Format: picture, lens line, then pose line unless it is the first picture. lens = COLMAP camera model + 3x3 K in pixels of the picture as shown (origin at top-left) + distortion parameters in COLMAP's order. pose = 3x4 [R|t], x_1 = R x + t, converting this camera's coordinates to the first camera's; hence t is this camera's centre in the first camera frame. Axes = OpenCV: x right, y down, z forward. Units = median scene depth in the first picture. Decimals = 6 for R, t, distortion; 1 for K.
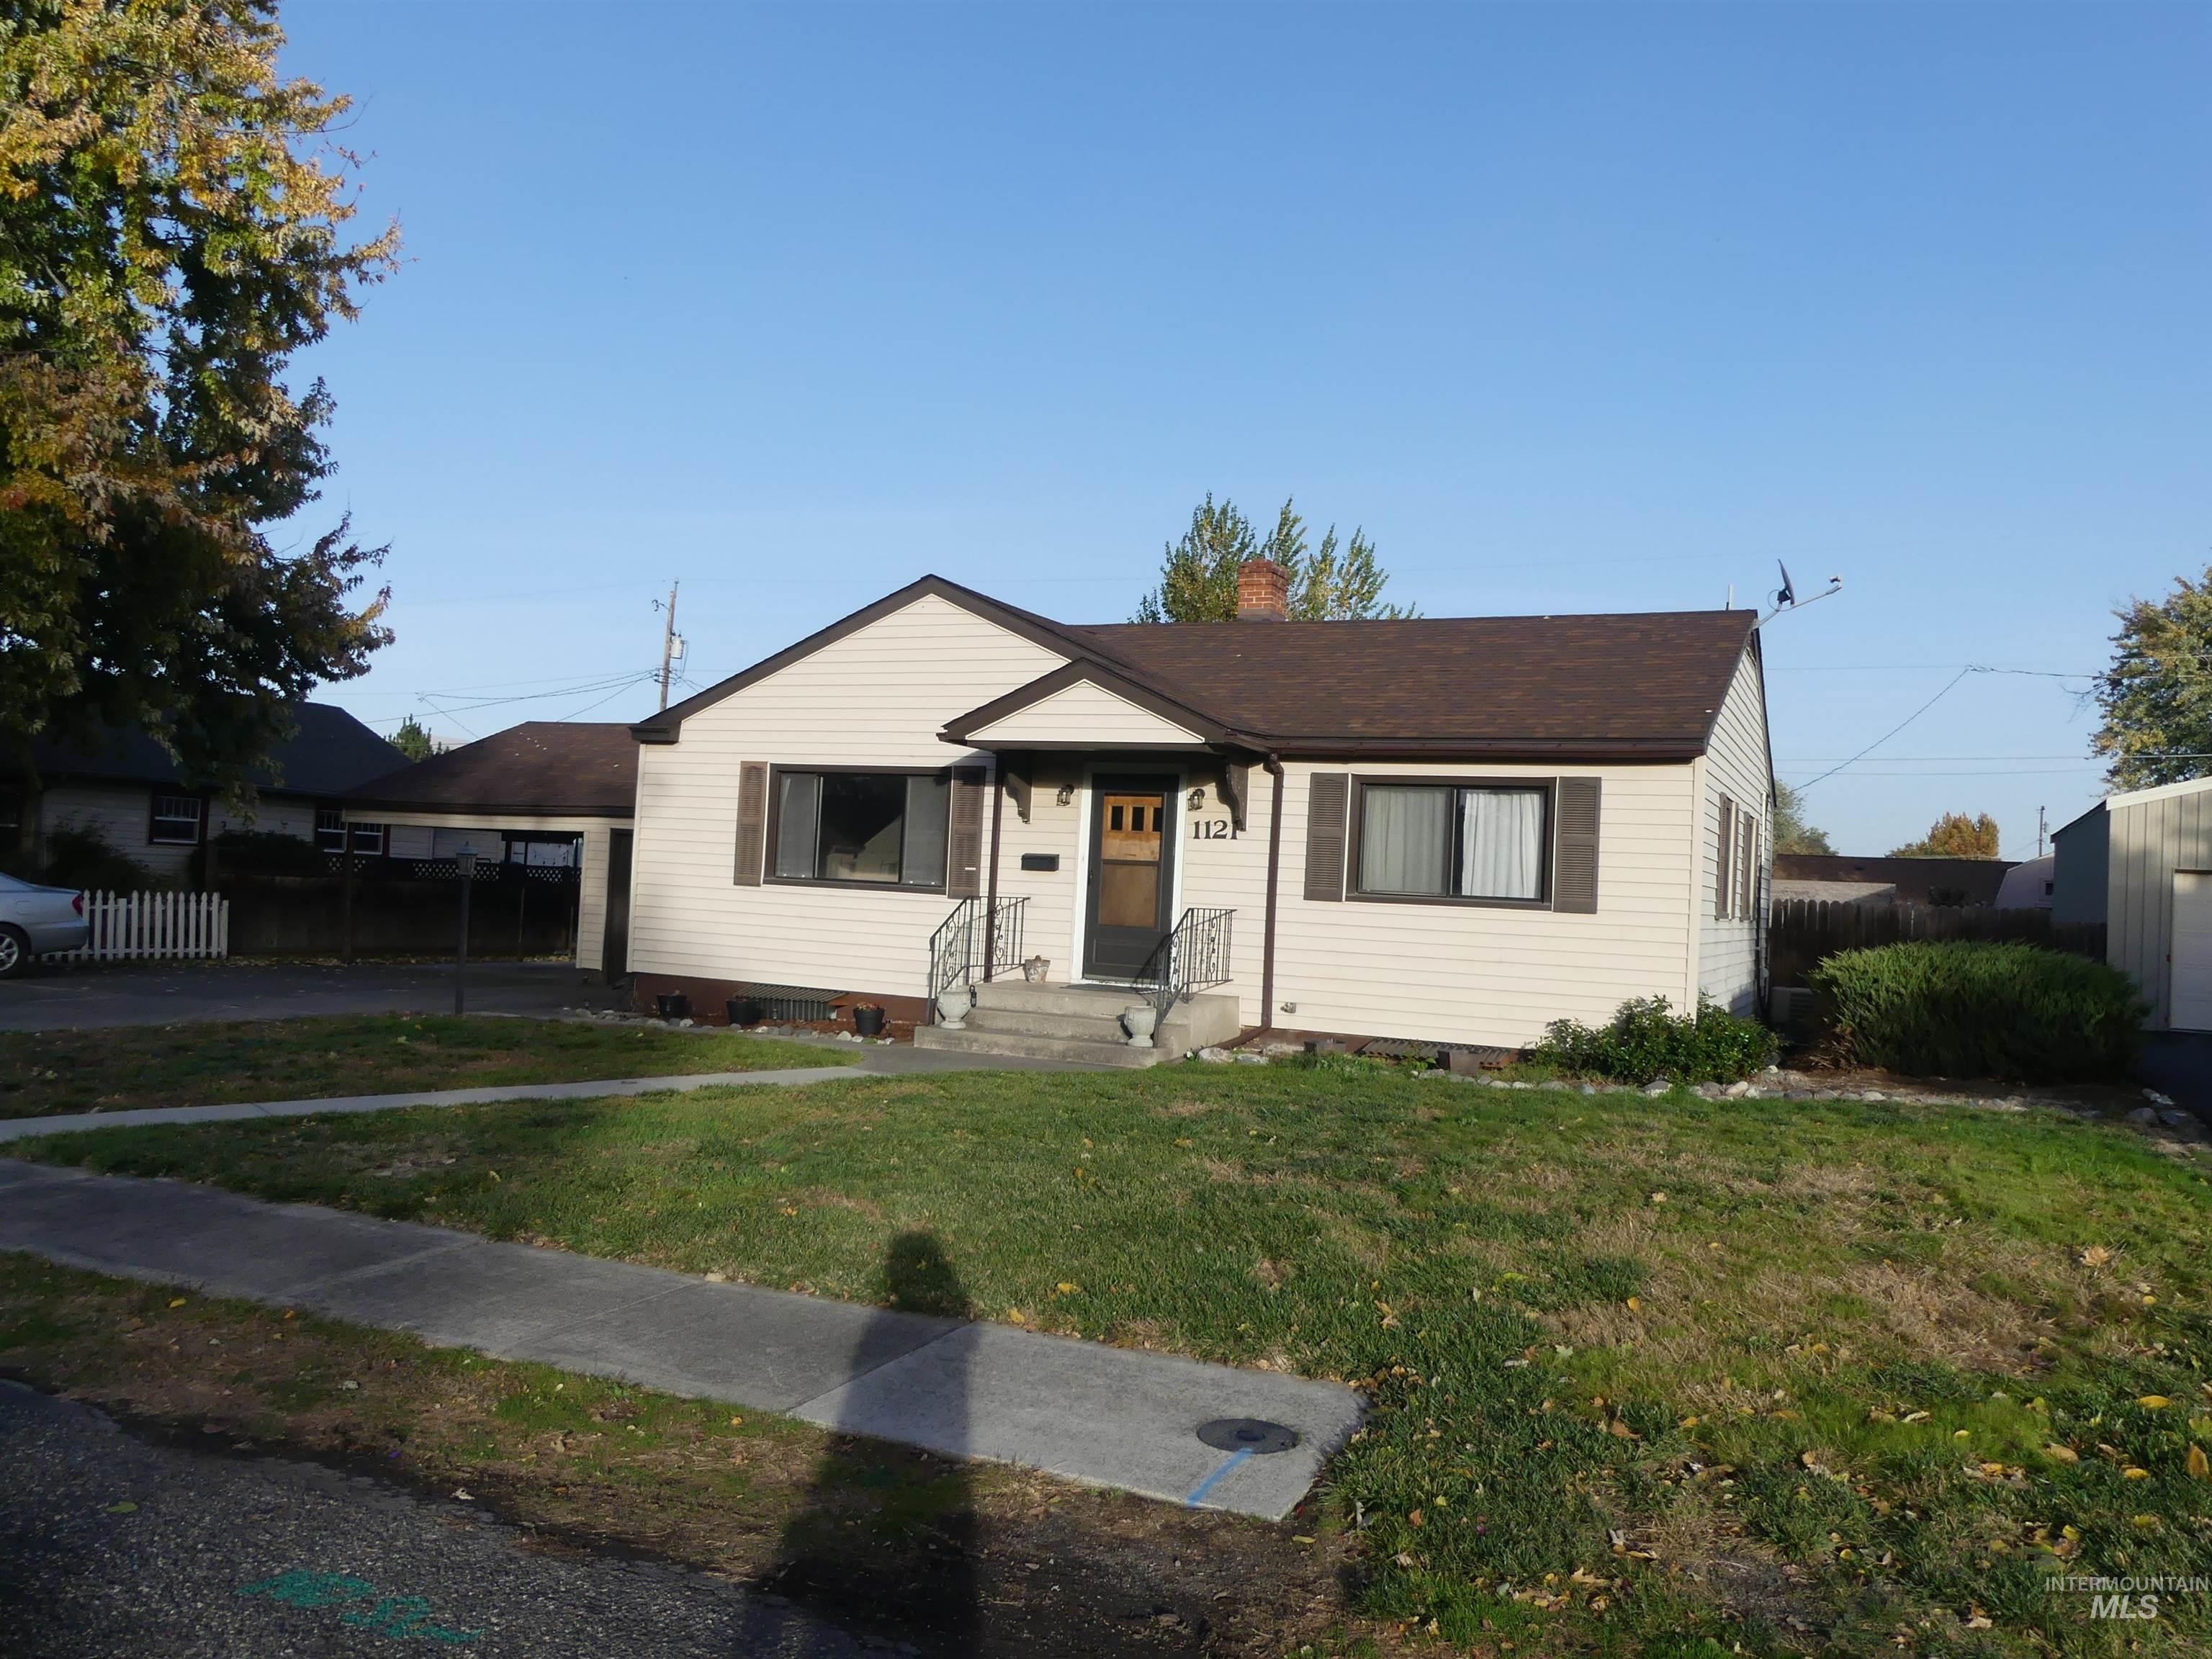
lens RADIAL K [[1655.1, 0, 1106.0], [0, 1655.1, 829.5], [0, 0, 1]] dist [-0.062242, 0.099362]
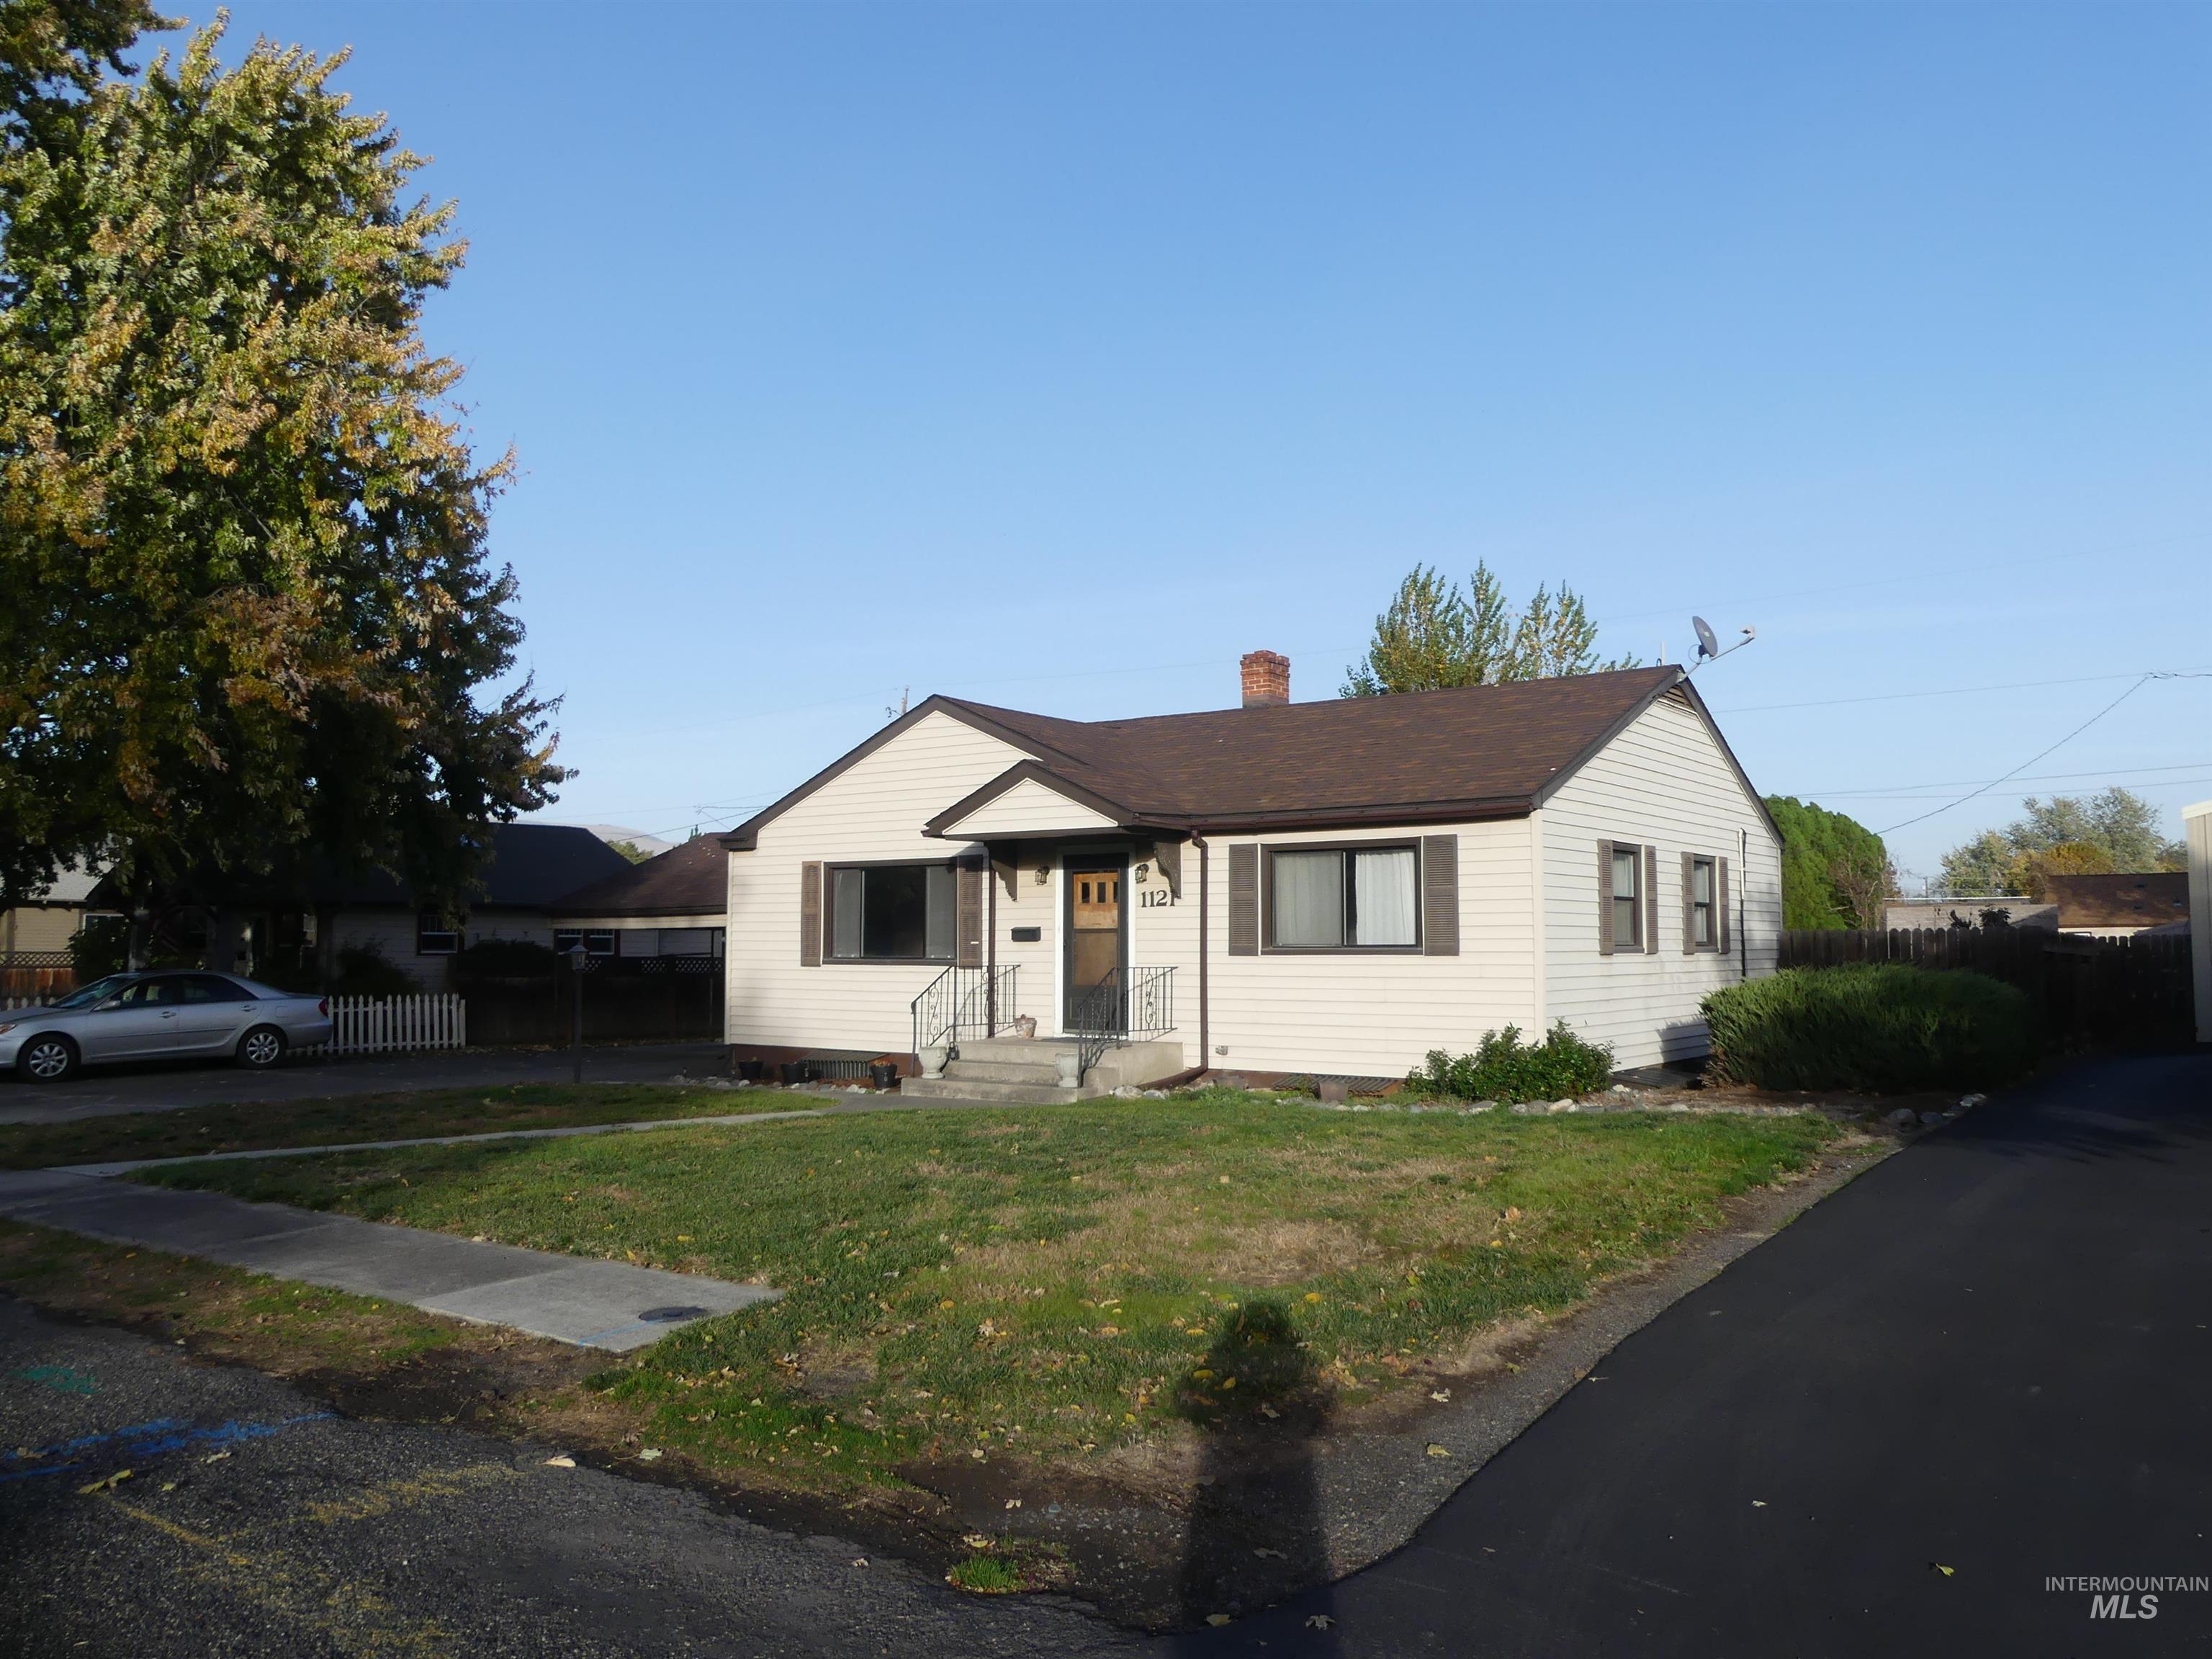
lens RADIAL K [[1639.8, 0, 1094.5], [0, 1639.8, 828.0], [0, 0, 1]] dist [-0.040935, 0.072988]
pose [[0.979078, -0.064943, -0.192845, 0.238136], [0.056463, 0.997194, -0.049155, 0.004637], [0.195496, 0.037238, 0.979997, -0.127967]]
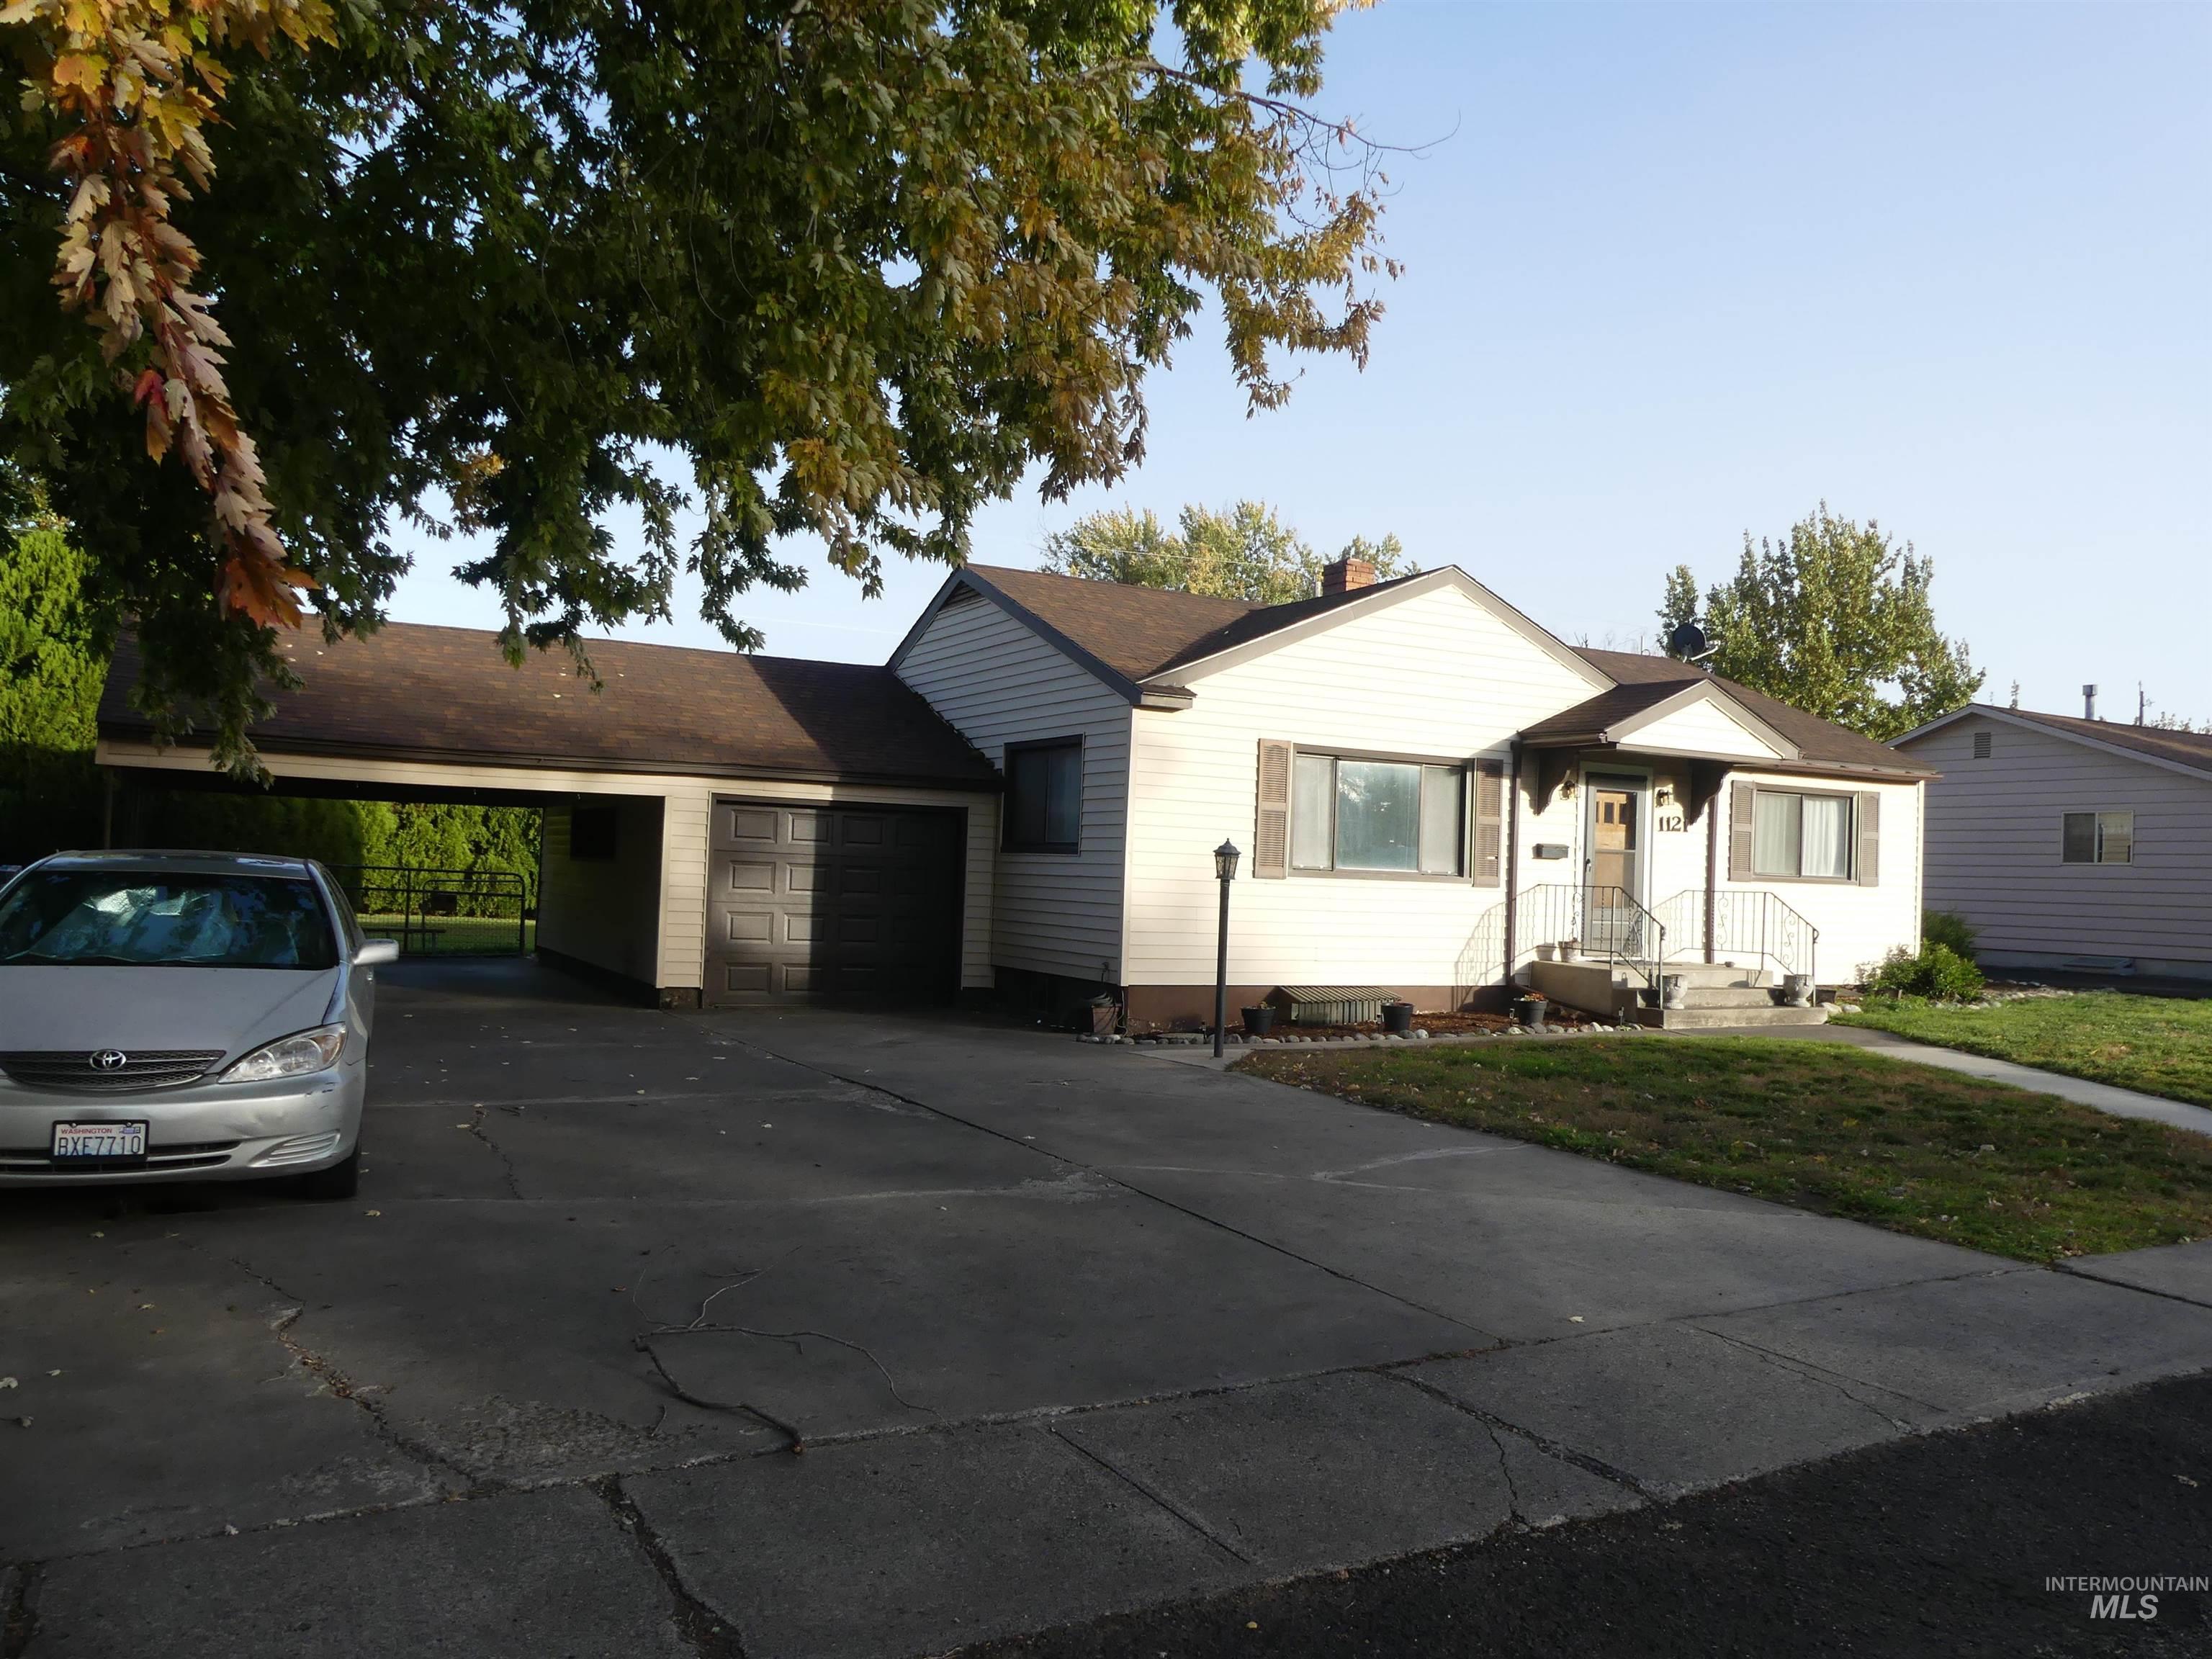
lens RADIAL K [[1655.1, 0, 1106.0], [0, 1655.1, 829.5], [0, 0, 1]] dist [-0.062242, 0.099362]
pose [[0.597226, -0.007489, 0.802038, -1.098470], [-0.034466, 0.998793, 0.034991, -0.022935], [-0.801332, -0.048540, 0.596247, 0.595991]]
